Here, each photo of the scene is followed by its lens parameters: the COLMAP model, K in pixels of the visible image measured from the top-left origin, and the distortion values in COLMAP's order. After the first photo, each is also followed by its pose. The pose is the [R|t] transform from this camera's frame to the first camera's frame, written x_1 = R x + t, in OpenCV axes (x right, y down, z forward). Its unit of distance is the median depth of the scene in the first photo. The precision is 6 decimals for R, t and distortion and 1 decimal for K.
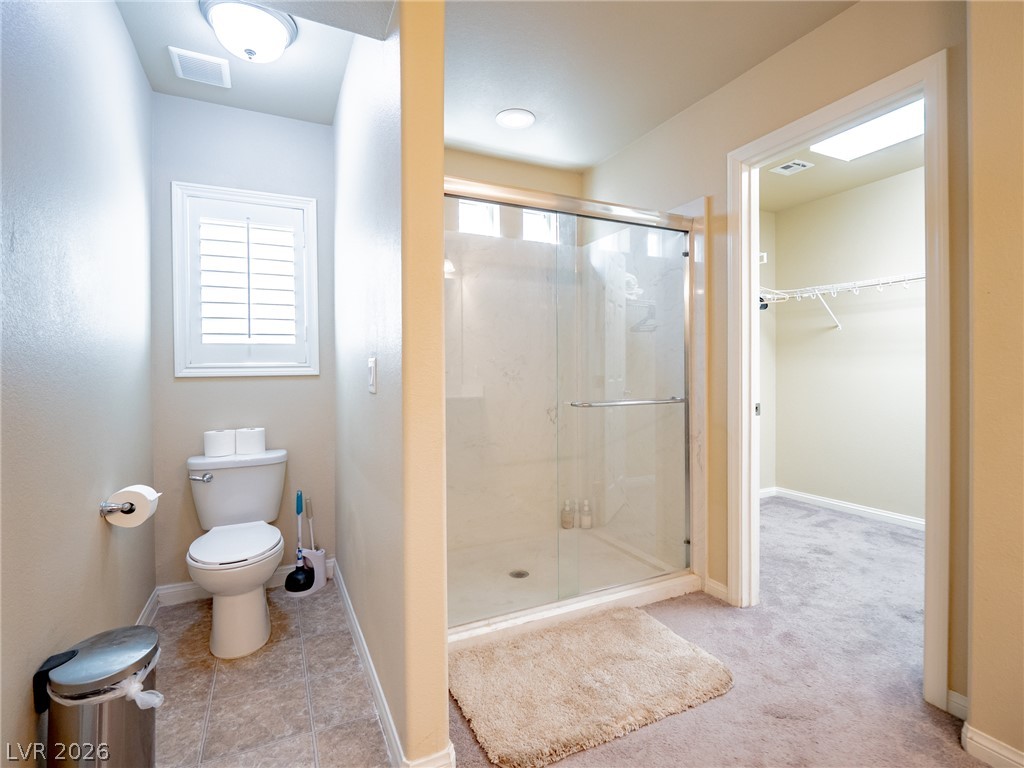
lens RADIAL K [[499.6, 0, 515.3], [0, 499.6, 377.5], [0, 0, 1]] dist [-0.009509, 0.001125]
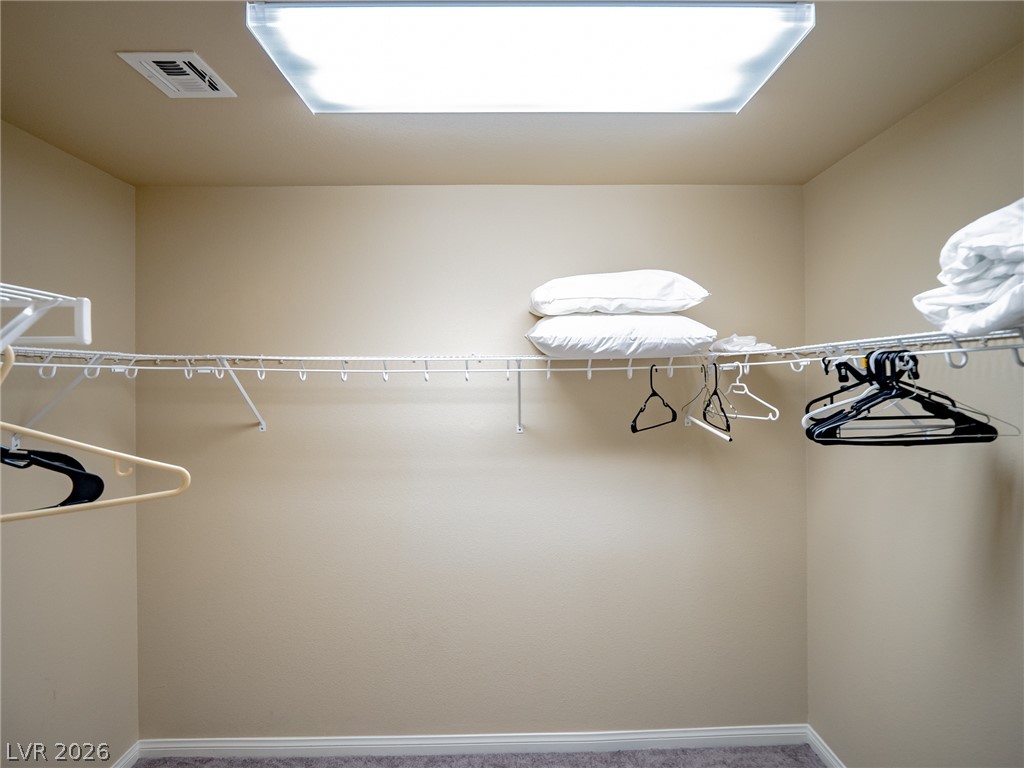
lens RADIAL K [[499.6, 0, 514.5], [0, 499.6, 379.9], [0, 0, 1]] dist [-0.009509, 0.001125]
pose [[0.423729, 0.004472, 0.905778, 0.269070], [0.009007, 0.999918, -0.009151, -0.148694], [-0.905744, 0.012036, 0.423653, 0.516871]]
